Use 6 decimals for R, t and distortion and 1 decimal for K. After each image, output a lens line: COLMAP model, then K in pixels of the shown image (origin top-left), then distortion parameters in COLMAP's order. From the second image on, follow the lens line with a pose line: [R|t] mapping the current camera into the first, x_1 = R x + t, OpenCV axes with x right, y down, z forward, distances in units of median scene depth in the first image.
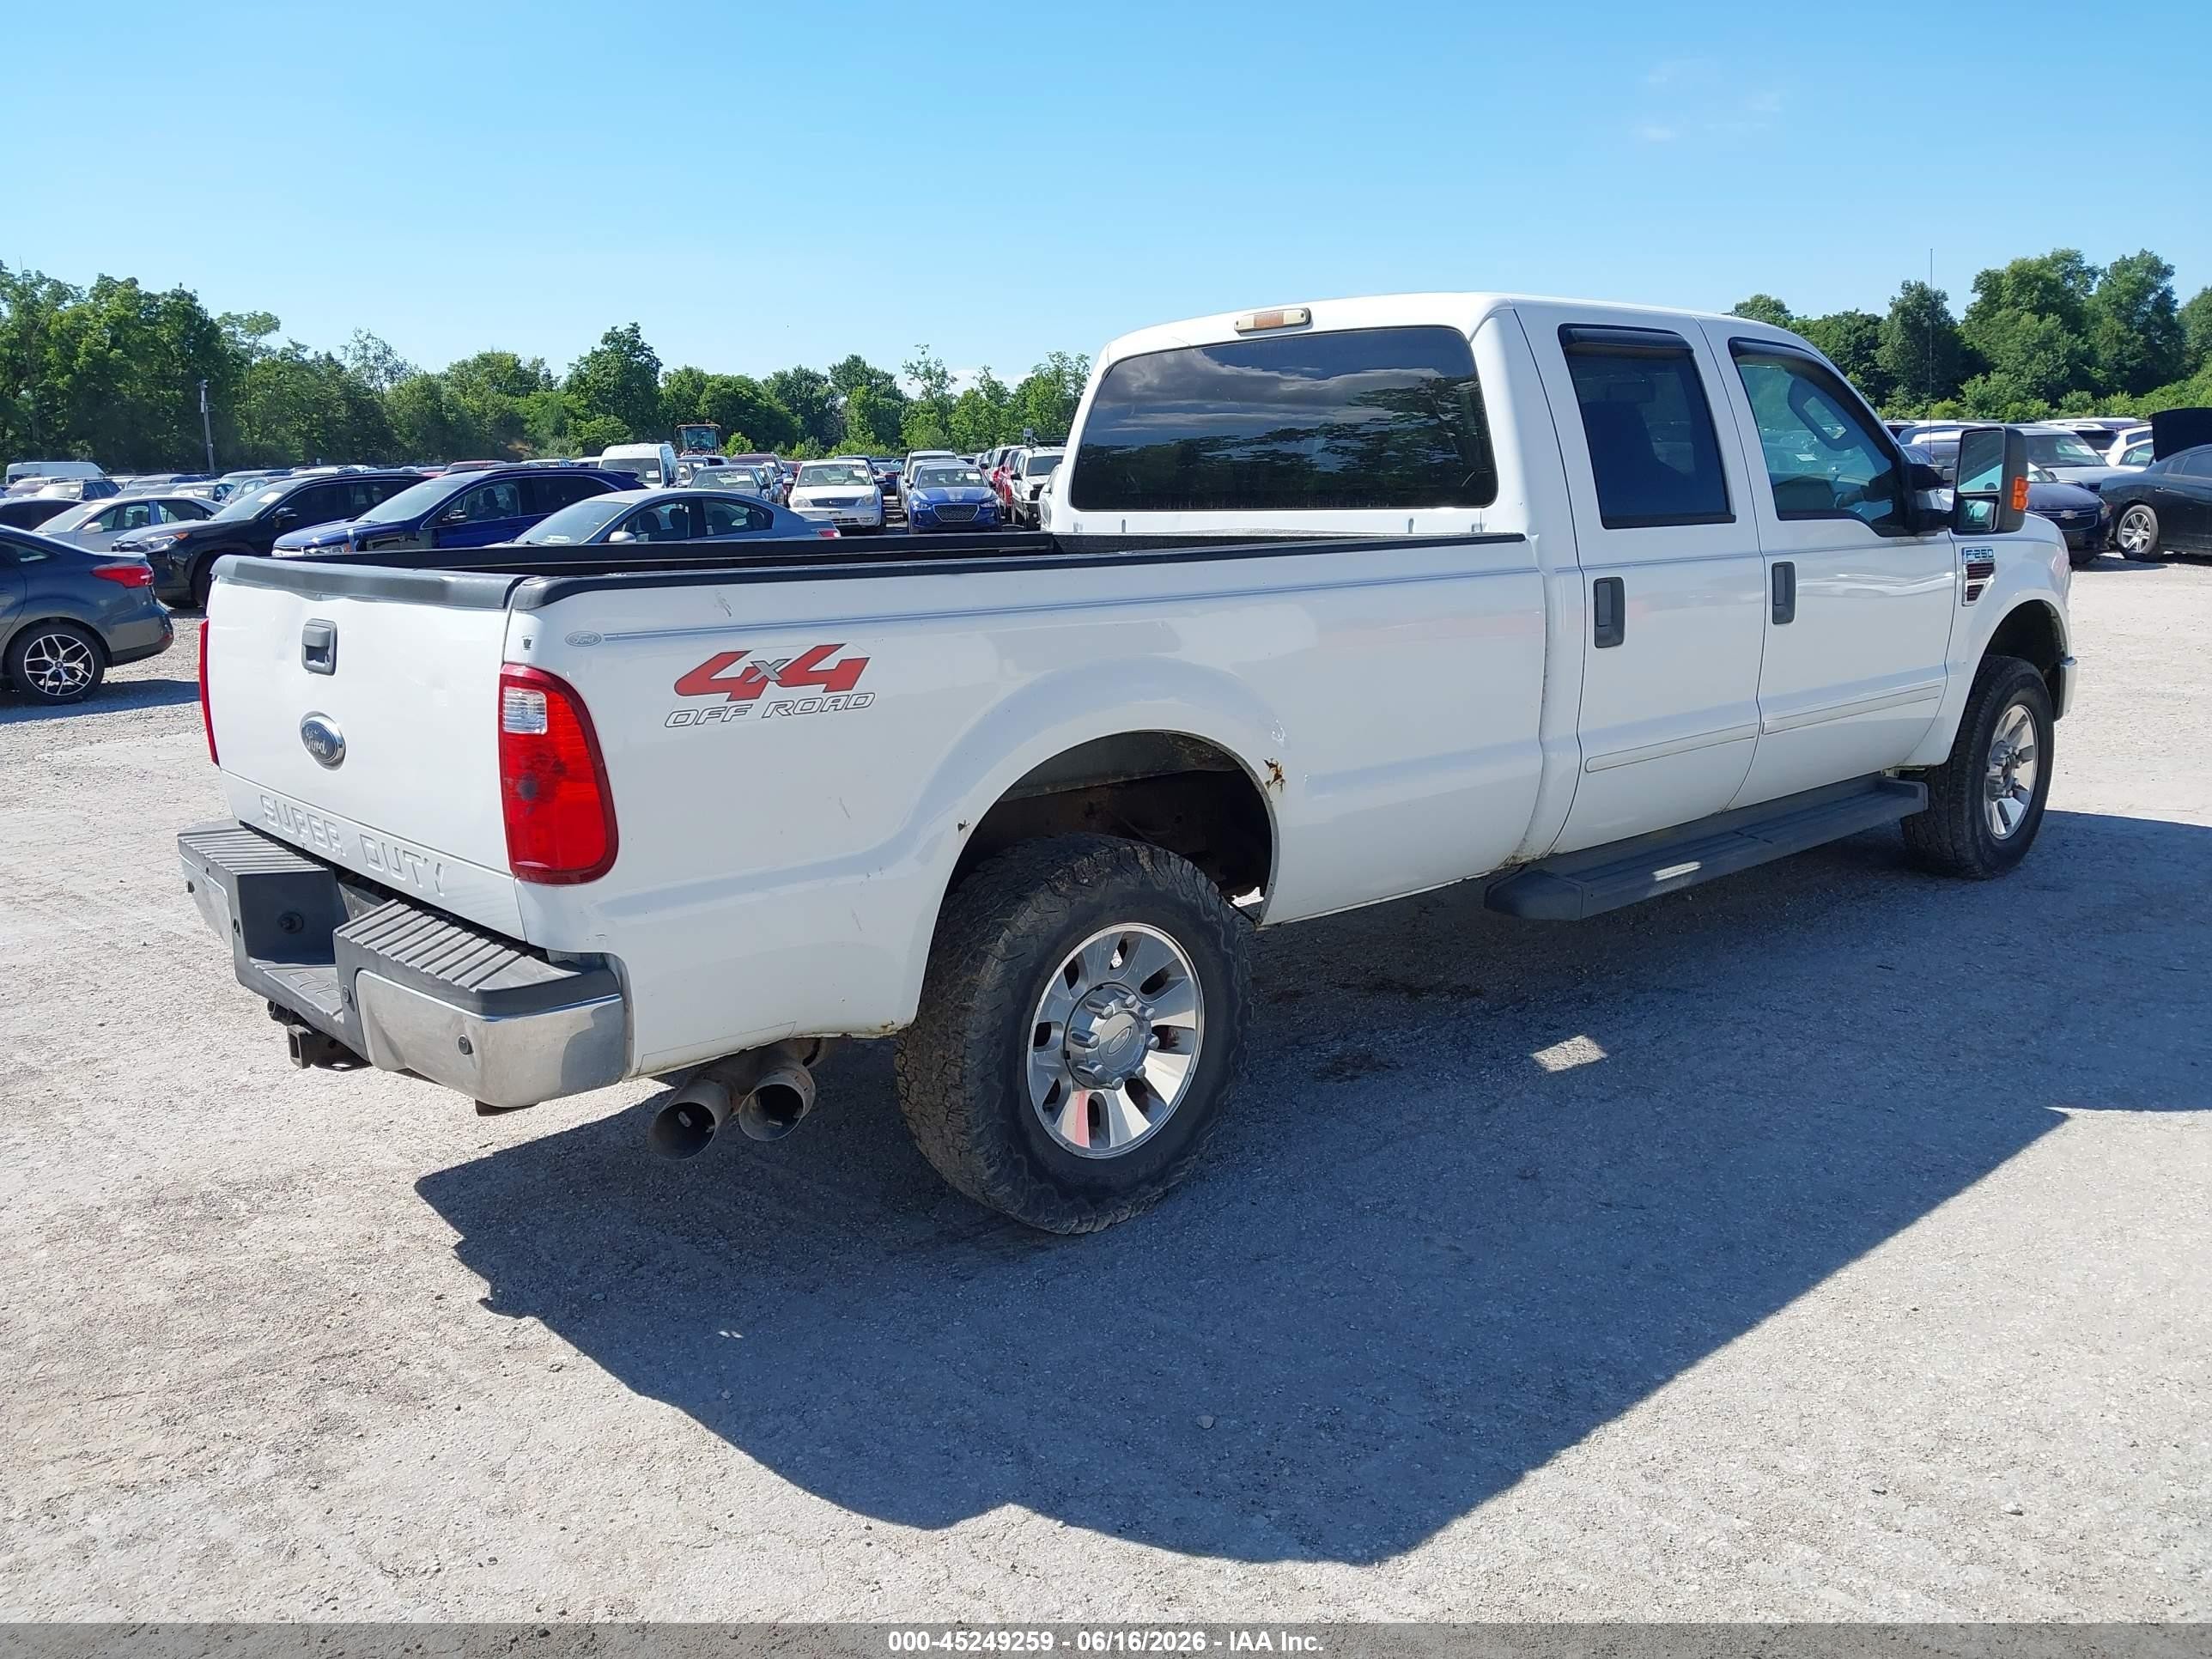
lens RADIAL K [[1732.3, 0, 1054.4], [0, 1732.3, 829.3], [0, 0, 1]] dist [0.003069, -0.024328]
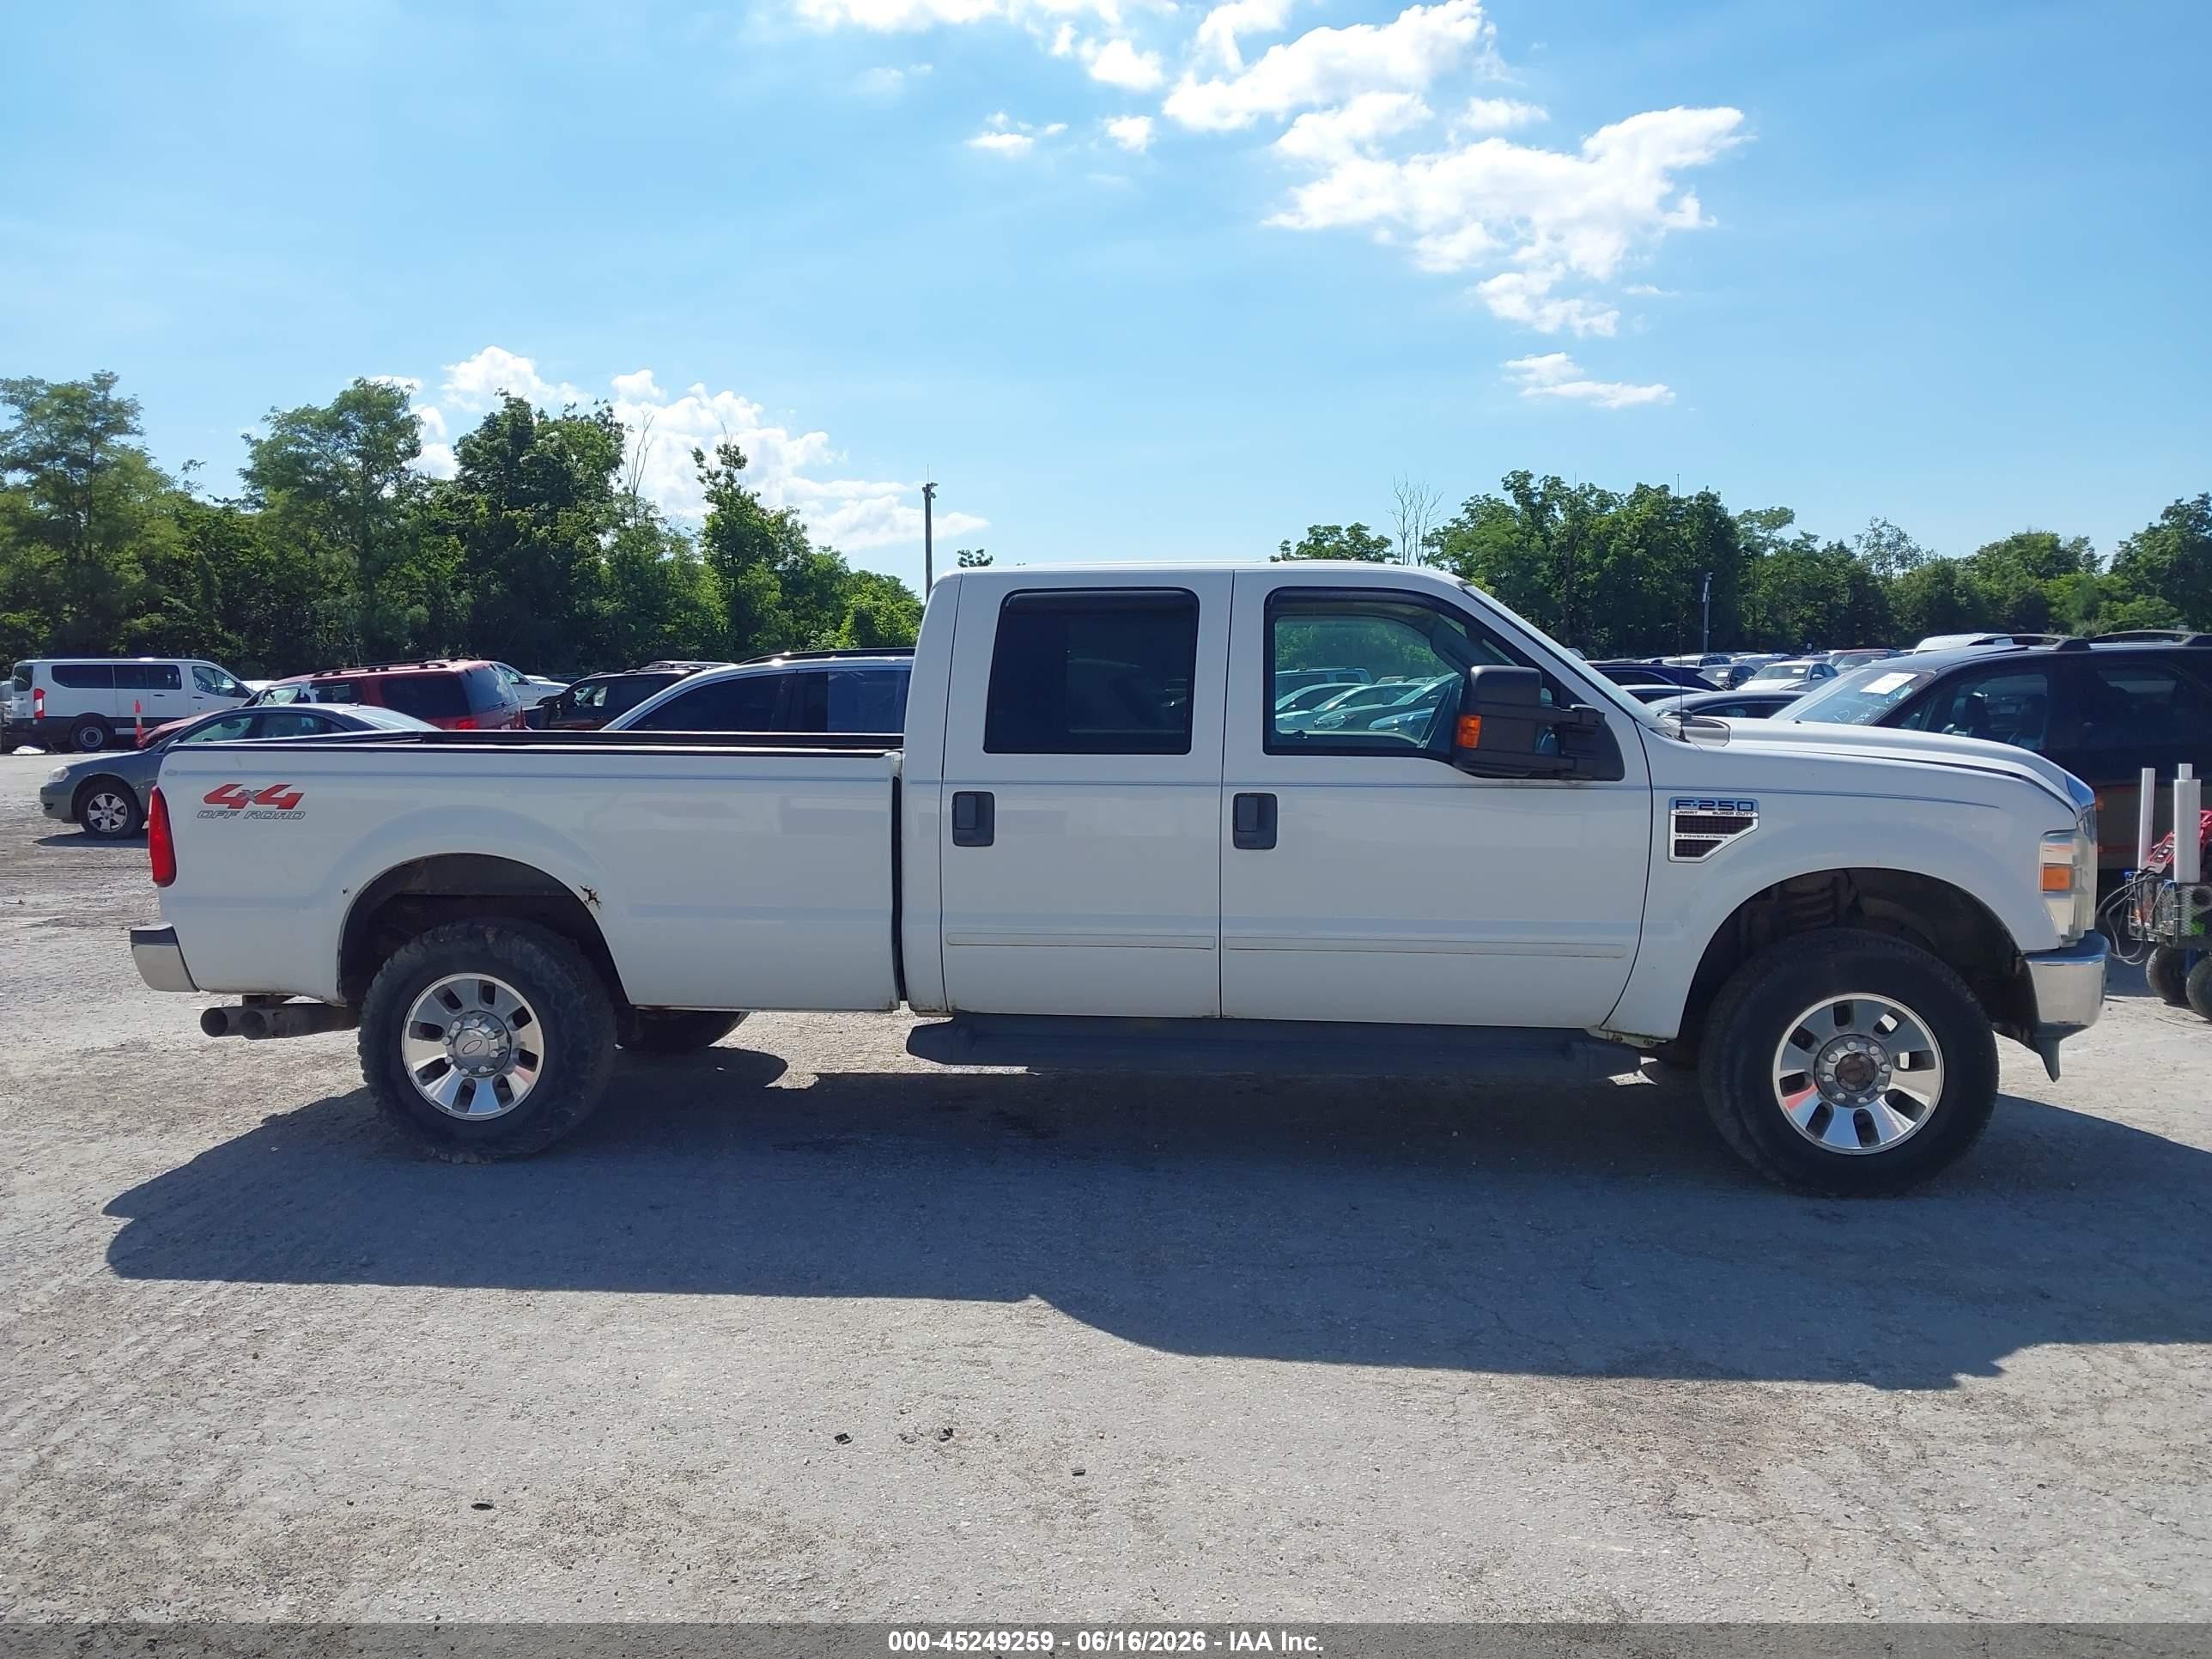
lens RADIAL K [[1799.6, 0, 1229.4], [0, 1799.6, 830.2], [0, 0, 1]] dist [0.117327, -0.248381]
pose [[0.674430, 0.077971, -0.734211, 0.143694], [-0.154477, 0.987301, -0.037051, -0.010058], [0.721998, 0.138407, 0.677910, 0.027713]]
